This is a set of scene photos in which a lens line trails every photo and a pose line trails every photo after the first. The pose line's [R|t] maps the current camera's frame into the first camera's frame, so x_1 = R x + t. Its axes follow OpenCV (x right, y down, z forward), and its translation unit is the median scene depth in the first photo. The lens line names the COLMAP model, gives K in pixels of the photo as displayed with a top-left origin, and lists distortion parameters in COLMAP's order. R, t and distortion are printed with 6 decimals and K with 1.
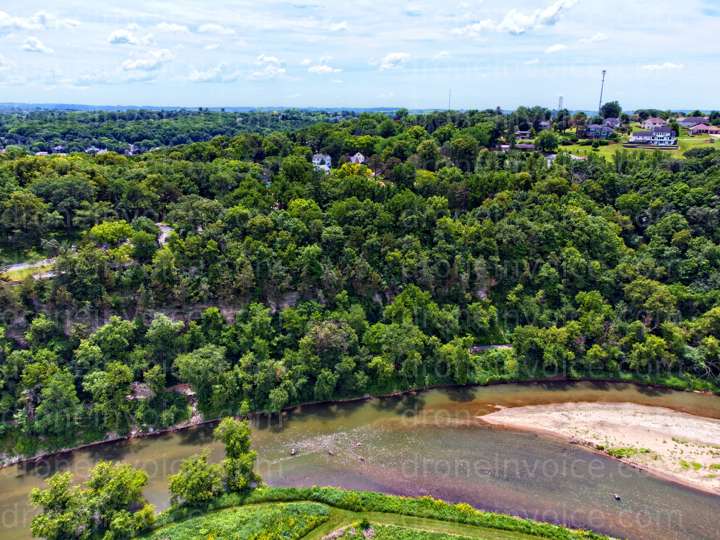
lens RADIAL K [[548.3, 0, 359.7], [0, 548.3, 268.7], [0, 0, 1]] dist [-0.004759, 0.055472]
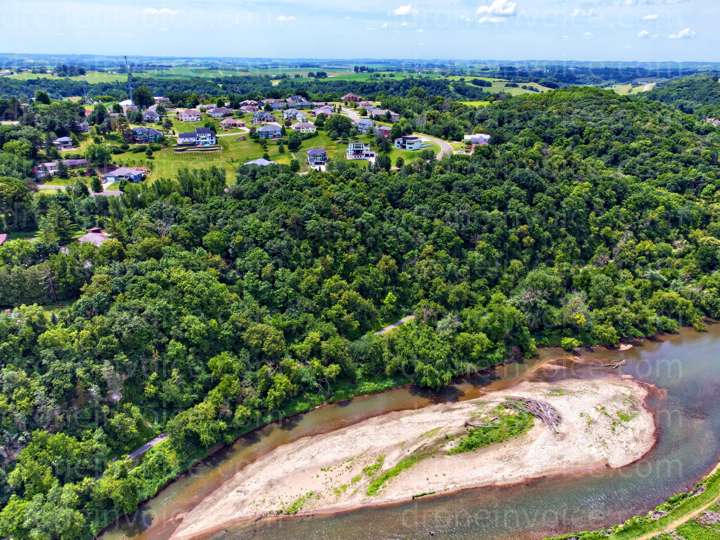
lens RADIAL K [[548.3, 0, 359.7], [0, 548.3, 268.7], [0, 0, 1]] dist [-0.004759, 0.055472]
pose [[0.695056, -0.271850, 0.665578, -0.054898], [0.205568, 0.962254, 0.178353, -0.249117], [-0.688940, 0.012856, 0.724704, 0.030729]]
